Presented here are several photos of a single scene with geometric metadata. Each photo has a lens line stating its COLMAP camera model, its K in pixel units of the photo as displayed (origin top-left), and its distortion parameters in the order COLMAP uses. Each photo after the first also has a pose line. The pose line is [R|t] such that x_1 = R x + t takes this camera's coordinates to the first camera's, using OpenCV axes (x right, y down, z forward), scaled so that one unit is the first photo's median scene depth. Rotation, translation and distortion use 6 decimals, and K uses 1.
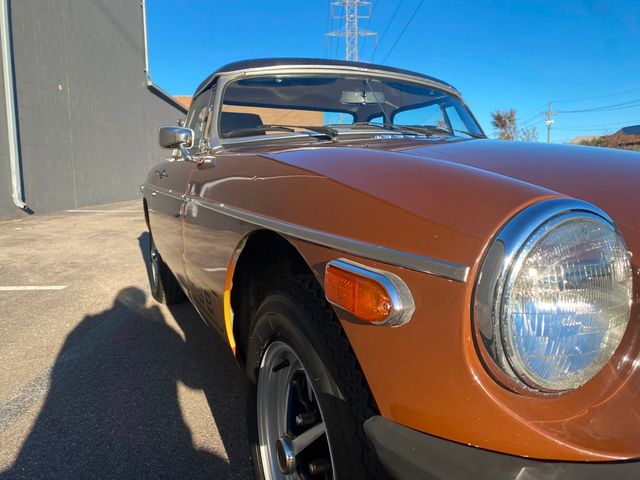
lens RADIAL K [[491.0, 0, 320.0], [0, 491.0, 240.0], [0, 0, 1]] dist [0.037781, -0.036421]
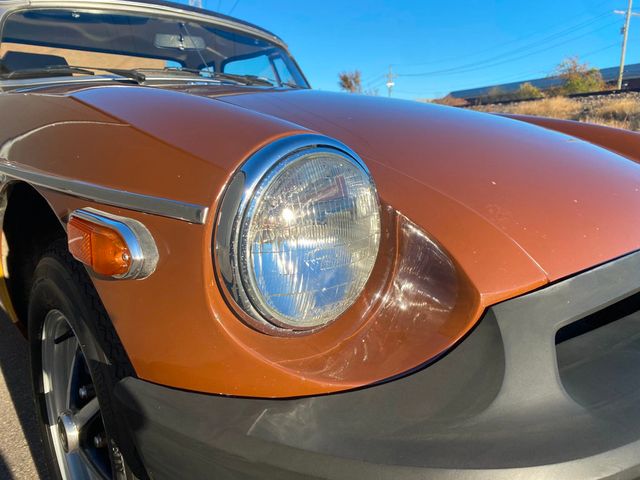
lens RADIAL K [[491.0, 0, 315.7], [0, 491.0, 236.1], [0, 0, 1]] dist [0.037781, -0.036421]
pose [[0.956625, -0.058772, 0.285333, 0.151851], [0.036466, 0.995893, 0.082872, 0.025752], [-0.289031, -0.068873, 0.954839, 0.038536]]
